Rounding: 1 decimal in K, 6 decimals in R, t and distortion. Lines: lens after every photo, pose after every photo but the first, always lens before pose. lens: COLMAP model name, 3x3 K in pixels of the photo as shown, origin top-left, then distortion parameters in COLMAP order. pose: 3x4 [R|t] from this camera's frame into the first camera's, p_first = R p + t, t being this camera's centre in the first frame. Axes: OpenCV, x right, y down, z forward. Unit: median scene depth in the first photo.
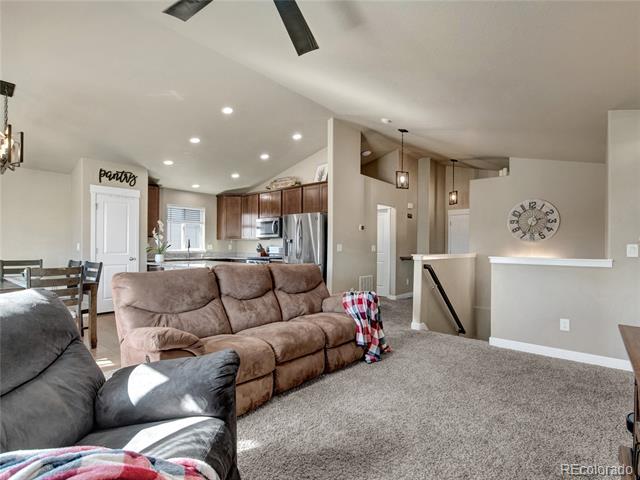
lens RADIAL K [[322.0, 0, 320.0], [0, 322.0, 240.0], [0, 0, 1]] dist [-0.000956, -0.000102]
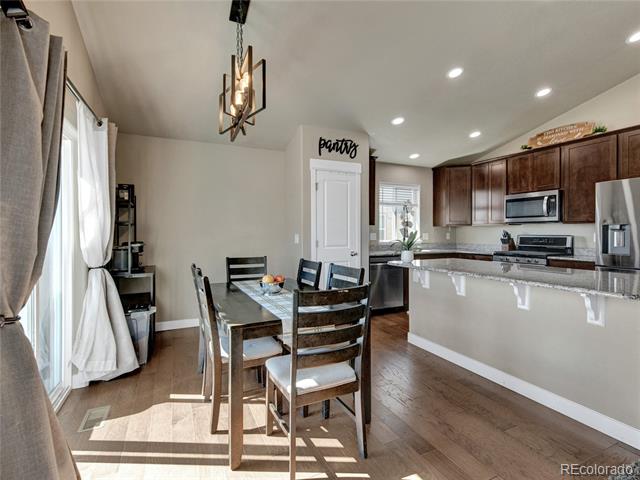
lens RADIAL K [[310.1, 0, 320.3], [0, 310.1, 226.3], [0, 0, 1]] dist [0.000255, 0.000073]
pose [[0.911455, -0.015067, -0.411123, -0.322653], [0.016443, 0.999865, -0.000190, -0.007343], [0.411070, -0.006586, 0.911580, 0.273506]]
